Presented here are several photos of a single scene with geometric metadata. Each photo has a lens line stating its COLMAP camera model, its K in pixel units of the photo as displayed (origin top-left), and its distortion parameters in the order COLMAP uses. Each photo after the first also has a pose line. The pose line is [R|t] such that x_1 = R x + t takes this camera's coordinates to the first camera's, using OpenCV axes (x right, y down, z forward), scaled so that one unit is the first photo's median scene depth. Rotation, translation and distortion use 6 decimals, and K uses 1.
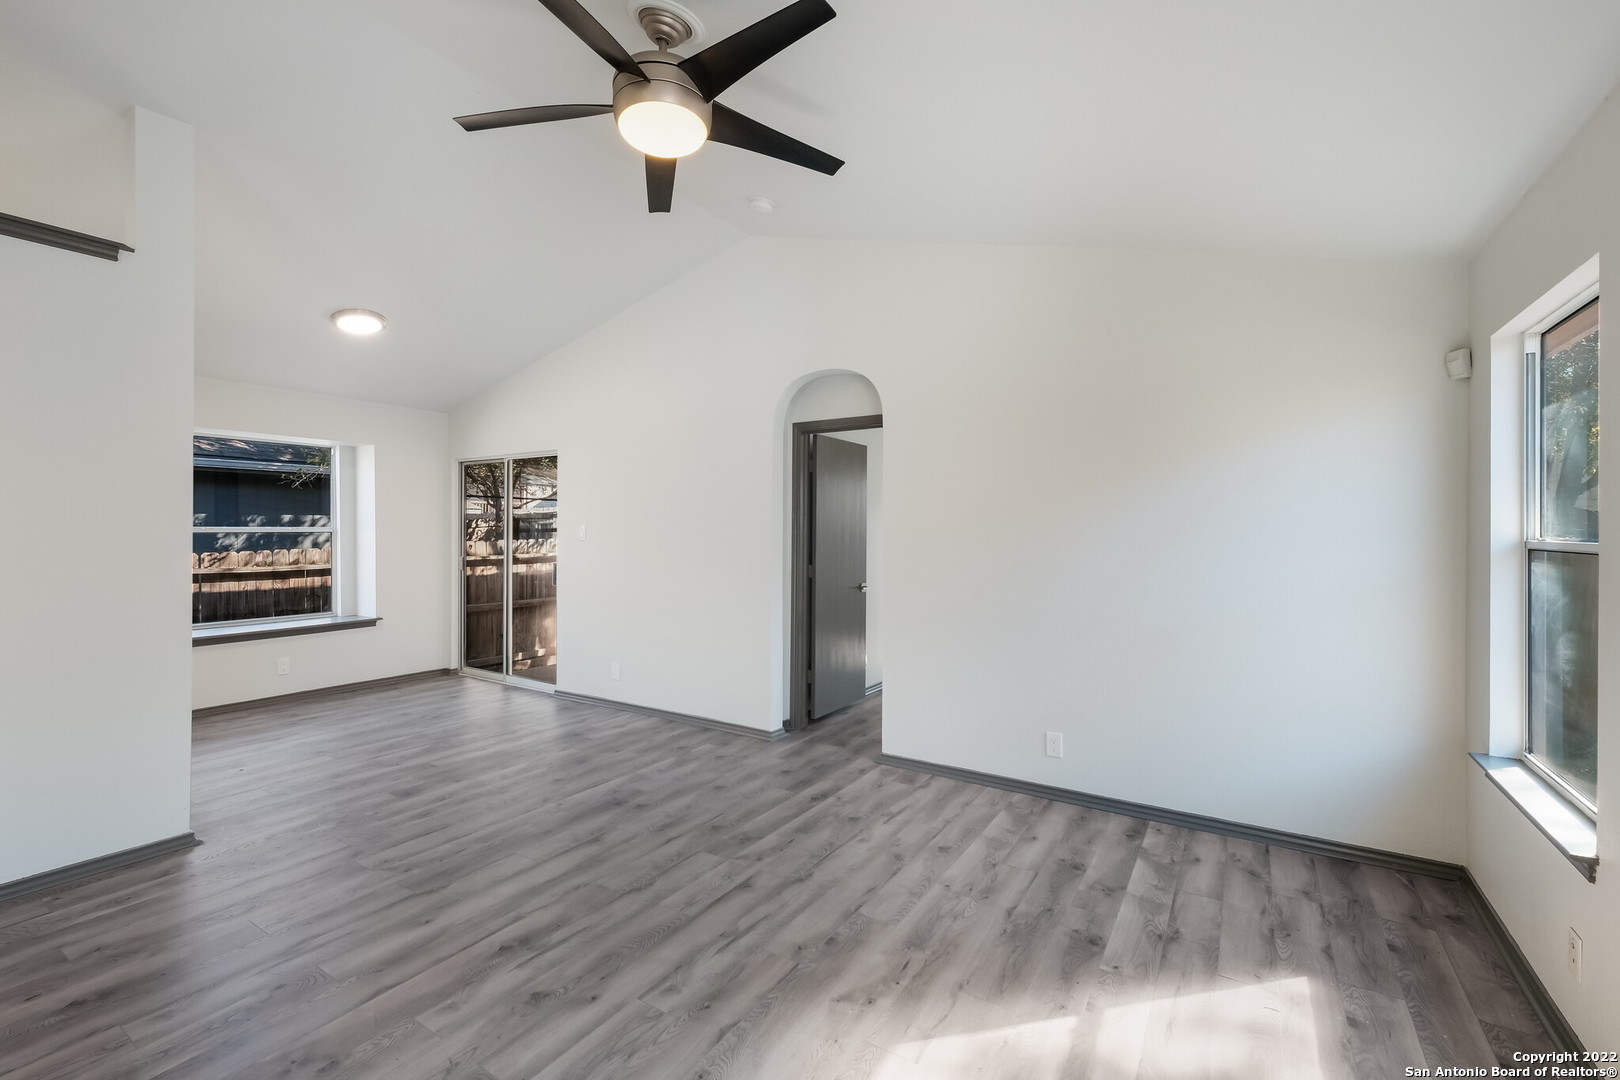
lens RADIAL K [[698.7, 0, 811.2], [0, 698.7, 524.7], [0, 0, 1]] dist [-0.001421, -0.000069]
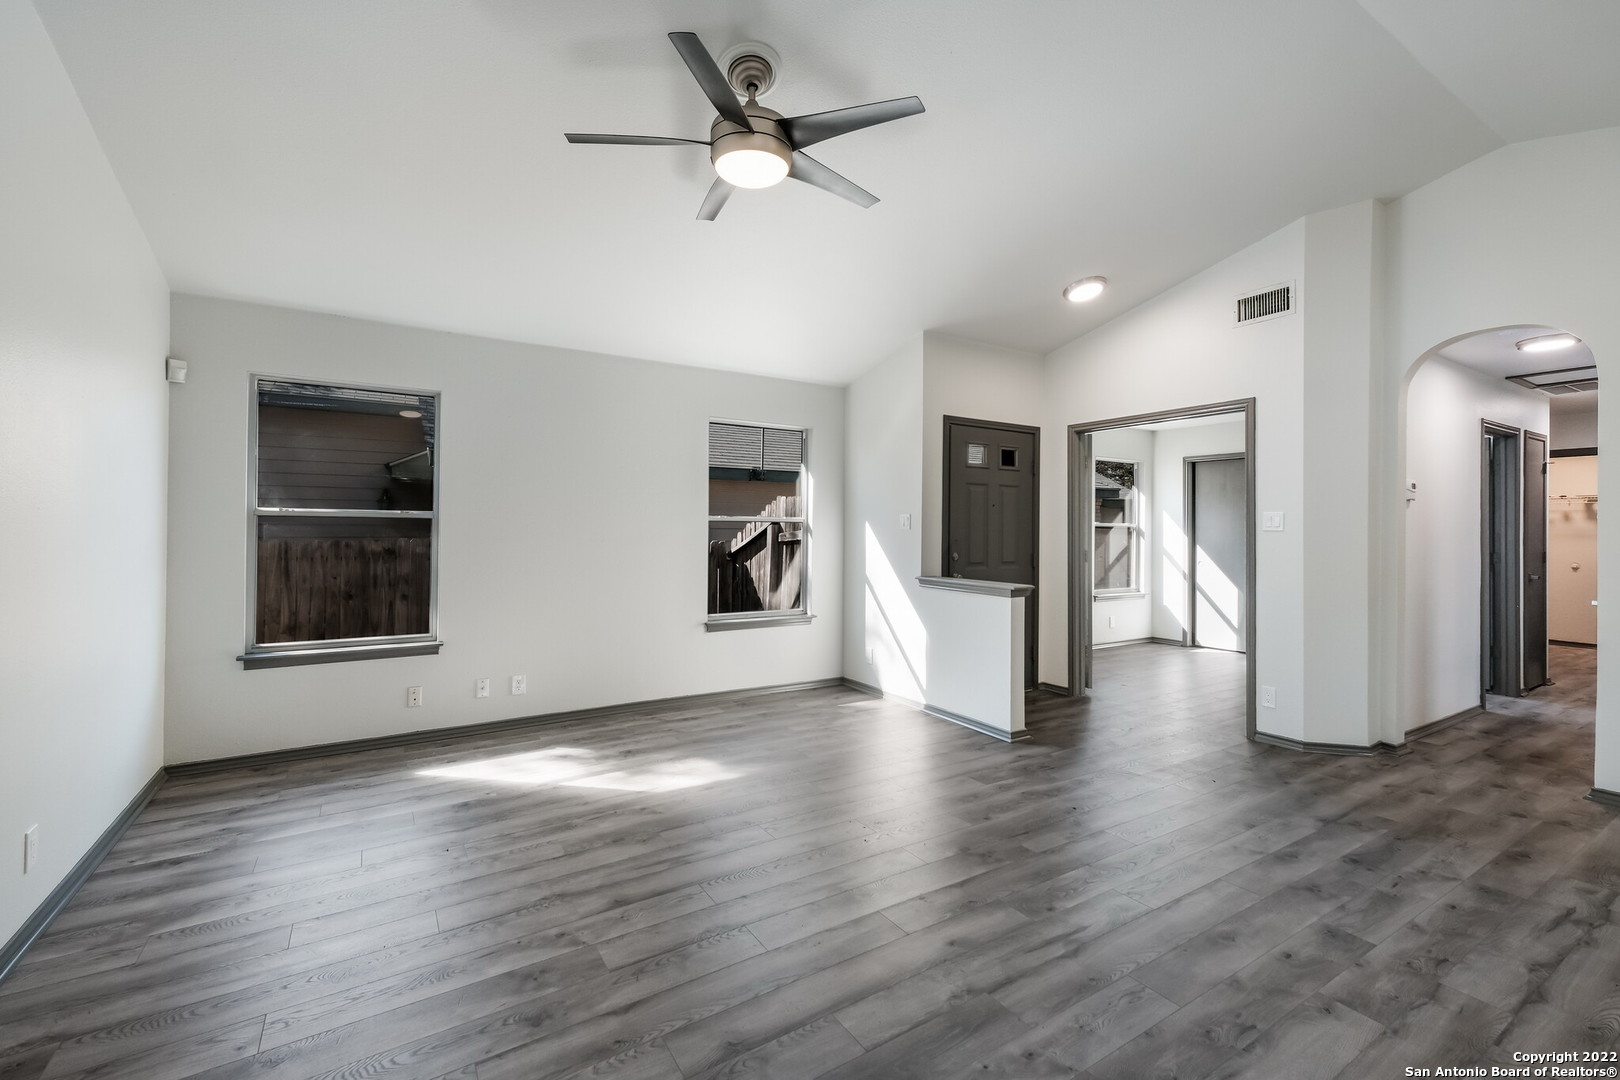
lens RADIAL K [[689.1, 0, 811.6], [0, 689.1, 526.9], [0, 0, 1]] dist [0.006321, 0.000403]
pose [[-0.904339, -0.014379, 0.426572, -0.668880], [-0.017396, 0.999844, -0.003178, 0.038773], [-0.426460, -0.010294, -0.904448, 1.660062]]
